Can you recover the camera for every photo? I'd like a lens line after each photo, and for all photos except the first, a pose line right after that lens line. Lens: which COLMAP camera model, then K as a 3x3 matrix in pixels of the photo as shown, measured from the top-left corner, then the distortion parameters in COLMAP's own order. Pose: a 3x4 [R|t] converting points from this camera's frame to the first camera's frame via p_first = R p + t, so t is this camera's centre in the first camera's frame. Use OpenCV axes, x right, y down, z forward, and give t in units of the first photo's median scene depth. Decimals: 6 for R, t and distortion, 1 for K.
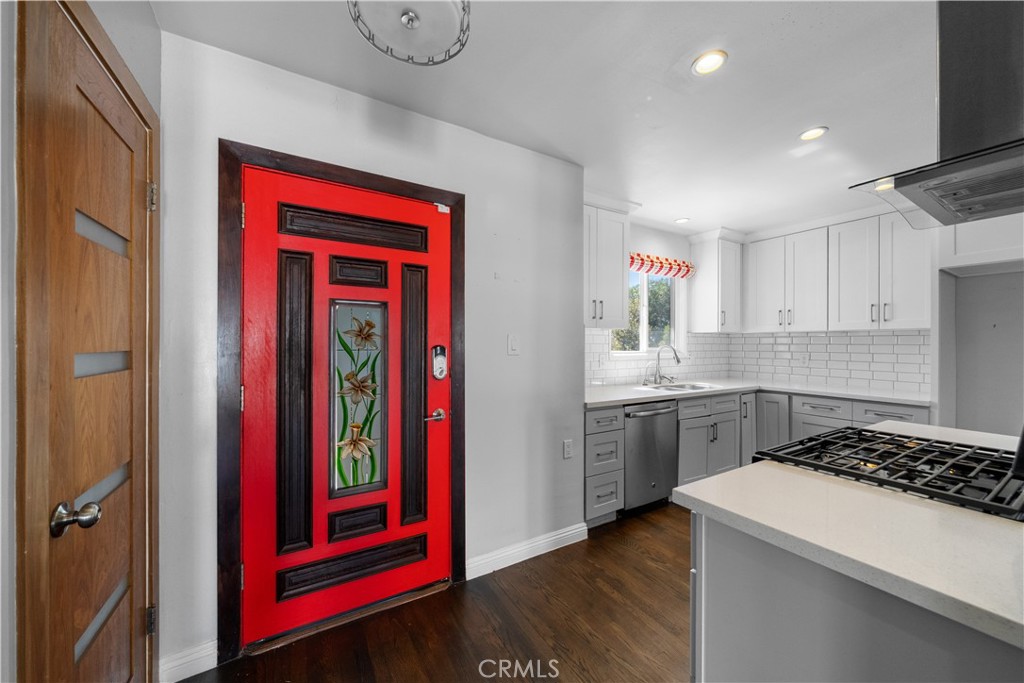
lens RADIAL K [[356.5, 0, 511.6], [0, 356.5, 345.7], [0, 0, 1]] dist [-0.004655, 0.000212]
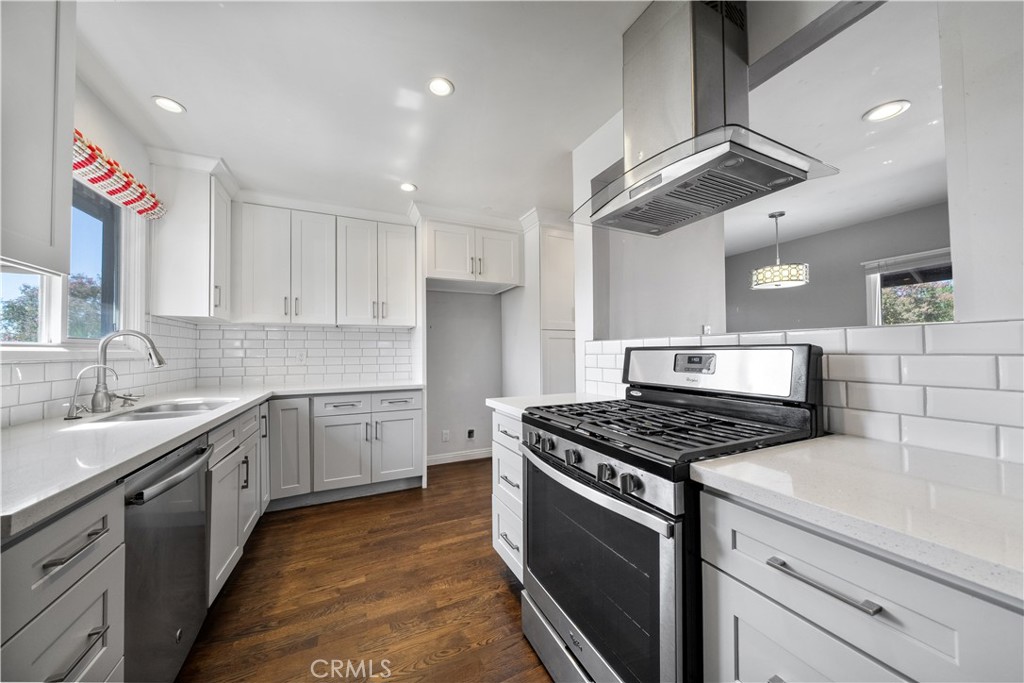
lens RADIAL K [[356.5, 0, 506.6], [0, 356.5, 344.9], [0, 0, 1]] dist [-0.004655, 0.000212]
pose [[0.087480, 0.018469, 0.995995, -0.020113], [0.012379, 0.999731, -0.019626, 0.041611], [-0.996089, 0.014046, 0.087228, 0.519555]]
